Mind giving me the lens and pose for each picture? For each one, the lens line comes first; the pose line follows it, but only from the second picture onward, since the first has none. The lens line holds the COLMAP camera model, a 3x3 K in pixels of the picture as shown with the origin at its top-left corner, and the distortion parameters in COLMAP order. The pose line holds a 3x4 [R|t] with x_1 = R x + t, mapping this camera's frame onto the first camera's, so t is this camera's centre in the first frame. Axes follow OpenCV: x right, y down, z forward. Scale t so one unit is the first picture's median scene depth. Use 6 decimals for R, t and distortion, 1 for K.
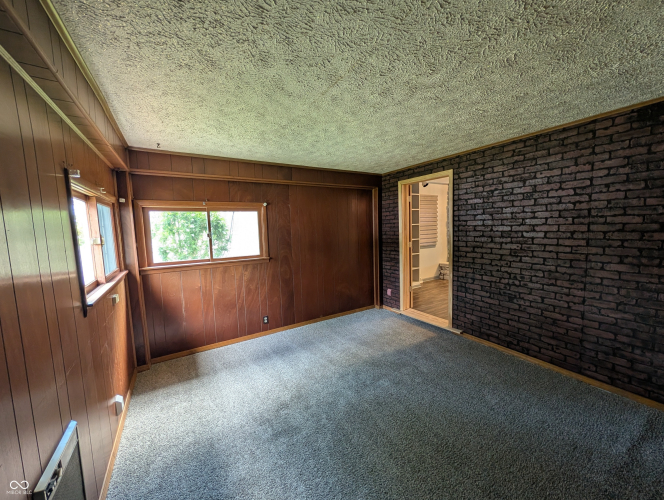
lens RADIAL K [[256.1, 0, 332.0], [0, 256.1, 250.0], [0, 0, 1]] dist [0.001153, -0.000061]
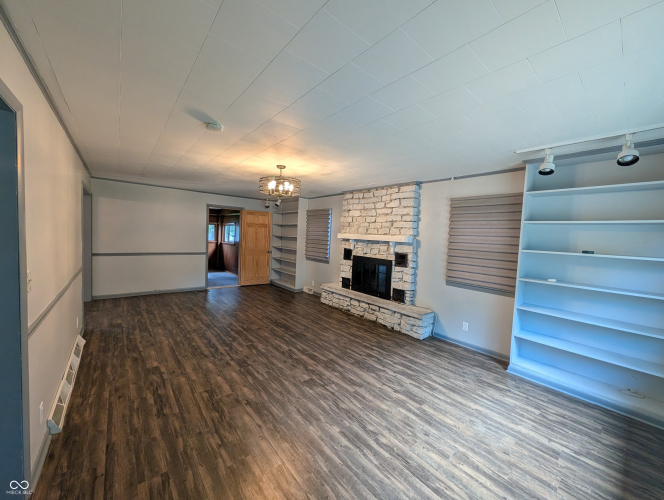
lens RADIAL K [[256.1, 0, 332.0], [0, 256.1, 250.0], [0, 0, 1]] dist [0.001153, -0.000061]
pose [[0.128999, 0.088440, -0.987693, 1.474981], [-0.144202, 0.987101, 0.069553, -0.141852], [0.981104, 0.133455, 0.140088, 0.990463]]
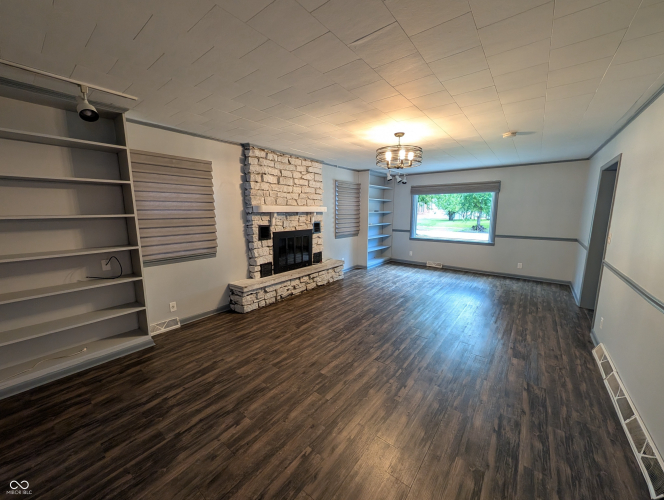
lens RADIAL K [[256.1, 0, 332.0], [0, 256.1, 250.0], [0, 0, 1]] dist [0.001153, -0.000061]
pose [[0.942739, -0.026738, 0.332458, 0.515305], [0.008727, 0.998418, 0.055550, -0.060831], [-0.333418, -0.049467, 0.941481, 0.448521]]
